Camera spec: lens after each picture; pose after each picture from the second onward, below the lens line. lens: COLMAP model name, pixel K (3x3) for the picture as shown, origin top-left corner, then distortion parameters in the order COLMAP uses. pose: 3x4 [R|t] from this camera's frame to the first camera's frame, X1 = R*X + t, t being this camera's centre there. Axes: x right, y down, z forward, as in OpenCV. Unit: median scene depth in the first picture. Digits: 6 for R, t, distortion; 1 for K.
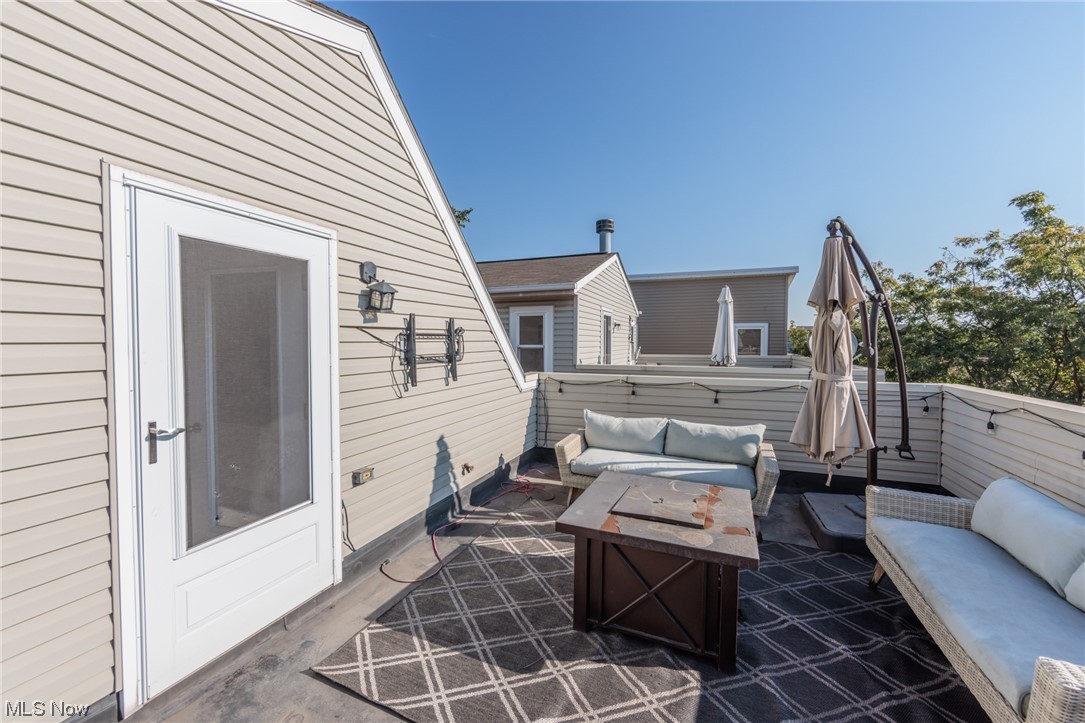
lens RADIAL K [[430.3, 0, 544.9], [0, 430.3, 357.2], [0, 0, 1]] dist [-0.003926, 0.000499]
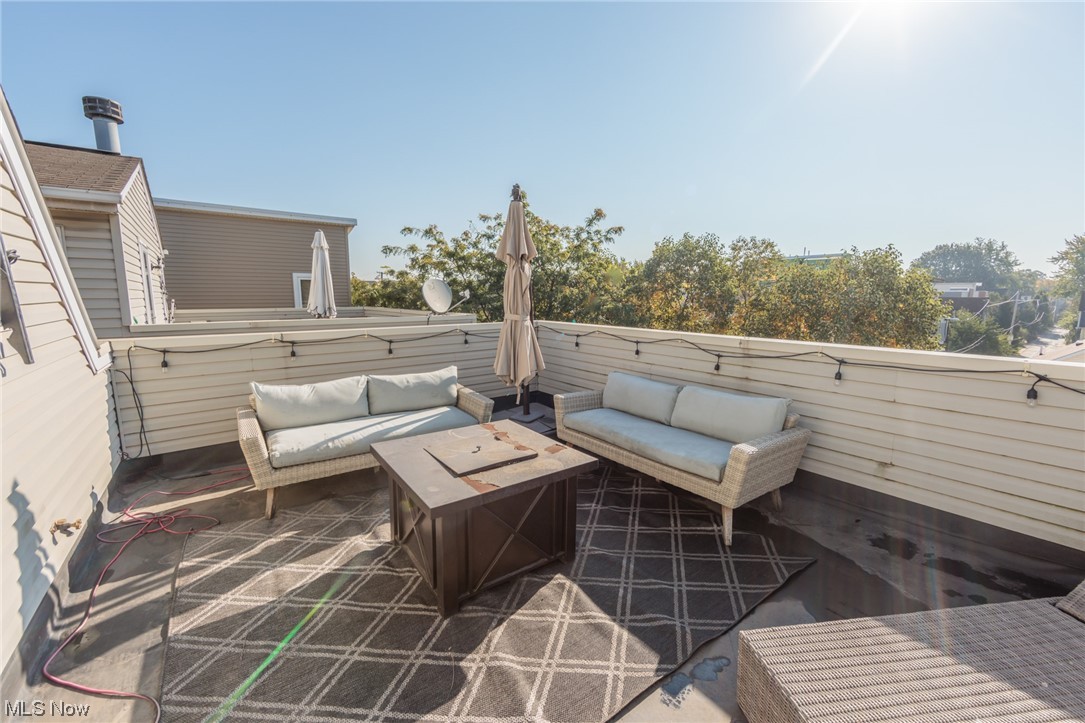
lens RADIAL K [[430.3, 0, 542.9], [0, 430.3, 358.8], [0, 0, 1]] dist [-0.003926, 0.000499]
pose [[0.510039, -0.126944, 0.850733, -0.312379], [0.031265, 0.991132, 0.129150, 0.004799], [-0.859583, -0.039273, 0.509485, 0.255267]]
